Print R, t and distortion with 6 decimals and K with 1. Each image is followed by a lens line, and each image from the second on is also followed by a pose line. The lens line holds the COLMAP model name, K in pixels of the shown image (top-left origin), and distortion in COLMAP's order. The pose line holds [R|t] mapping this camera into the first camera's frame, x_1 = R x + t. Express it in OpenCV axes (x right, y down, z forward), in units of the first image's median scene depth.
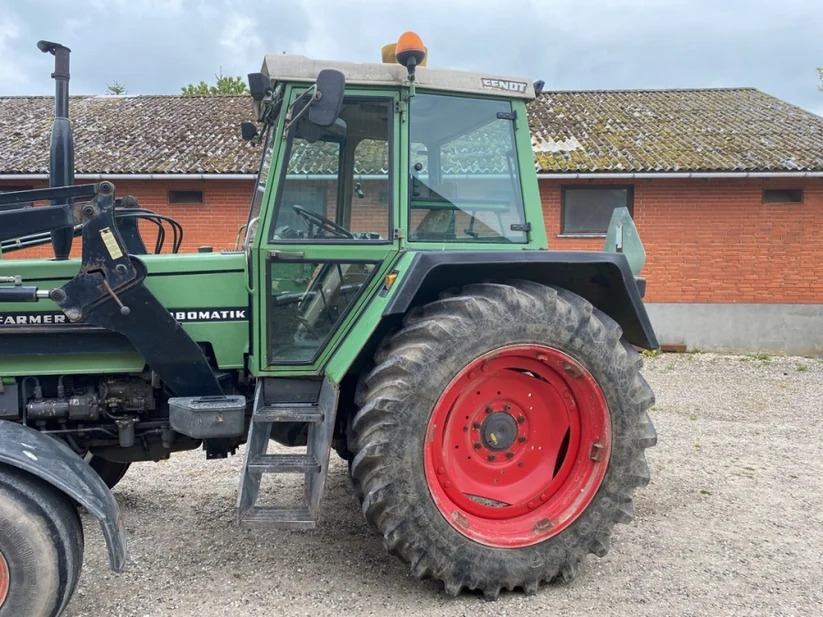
lens RADIAL K [[621.7, 0, 403.5], [0, 621.7, 298.6], [0, 0, 1]] dist [0.050173, -0.062133]
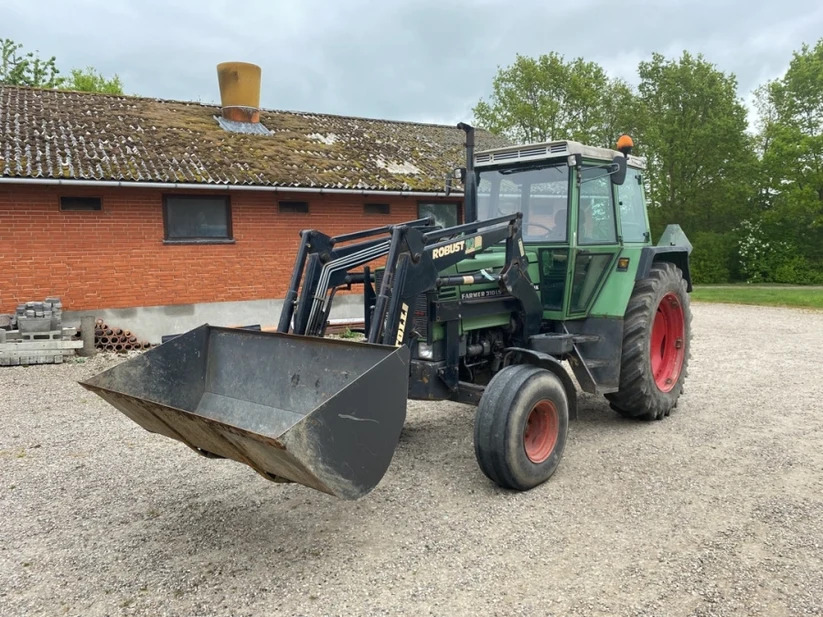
lens RADIAL K [[621.7, 0, 411.6], [0, 621.7, 304.0], [0, 0, 1]] dist [0.050173, -0.062133]
pose [[0.840225, -0.069783, 0.537729, -1.507184], [0.067331, 0.997436, 0.024234, 0.005712], [-0.538041, 0.015844, 0.842769, -0.259955]]
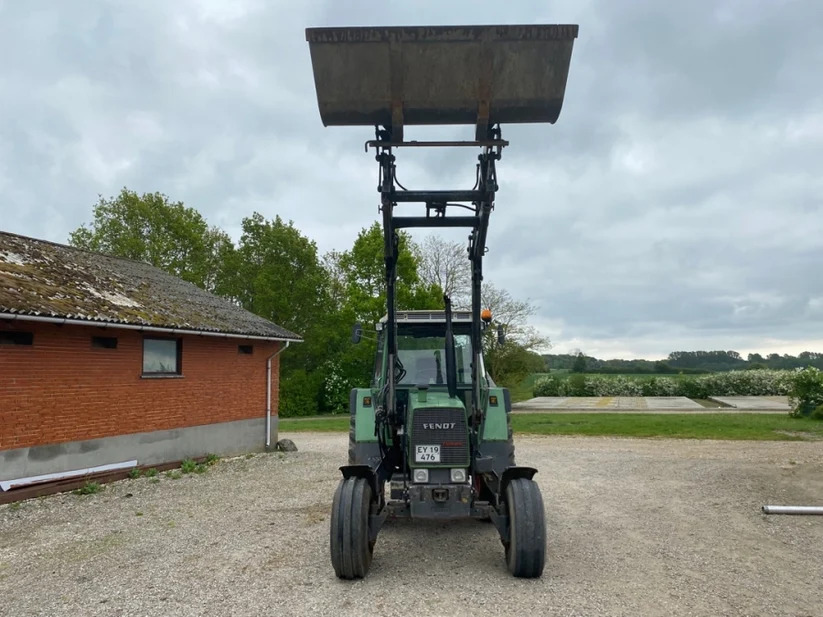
lens RADIAL K [[621.7, 0, 408.6], [0, 621.7, 300.7], [0, 0, 1]] dist [0.050173, -0.062133]
pose [[0.283347, 0.104093, 0.953351, -2.514102], [0.091718, 0.986594, -0.134982, -0.113865], [-0.954621, 0.125686, 0.270002, 0.531109]]
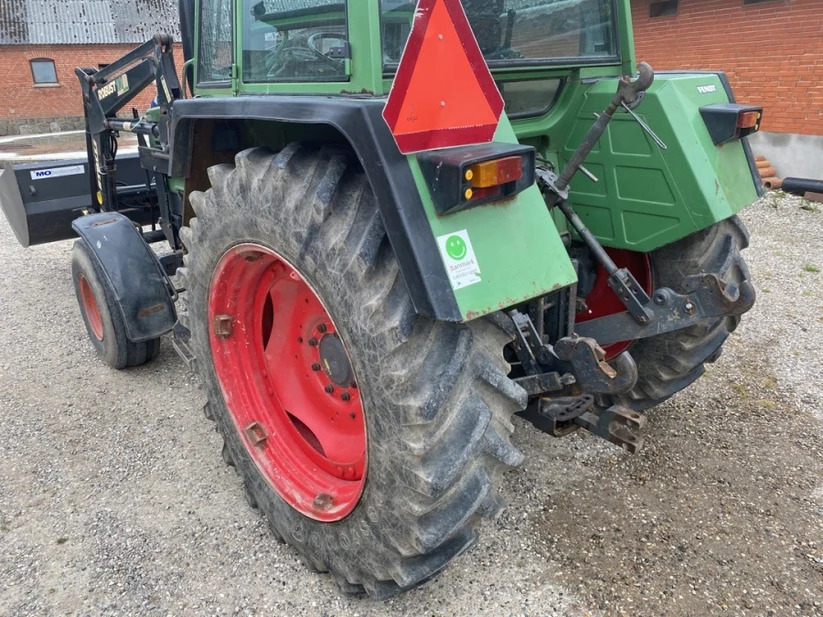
lens RADIAL K [[621.7, 0, 402.6], [0, 621.7, 298.5], [0, 0, 1]] dist [0.050173, -0.062133]
pose [[0.431255, 0.284048, -0.856350, 0.784963], [-0.031919, 0.953358, 0.300151, -0.072800], [0.901665, -0.102108, 0.420207, 0.784863]]
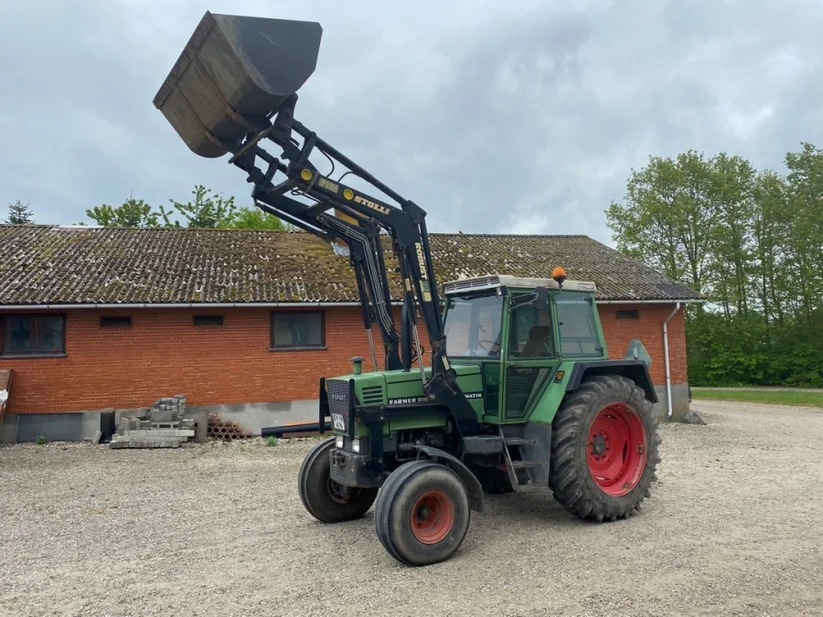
lens RADIAL K [[621.7, 0, 408.6], [0, 621.7, 297.2], [0, 0, 1]] dist [0.050173, -0.062133]
pose [[0.956865, -0.004413, 0.290500, -1.098117], [0.052048, 0.986313, -0.156453, 0.014761], [-0.285833, 0.164824, 0.943998, -0.923017]]
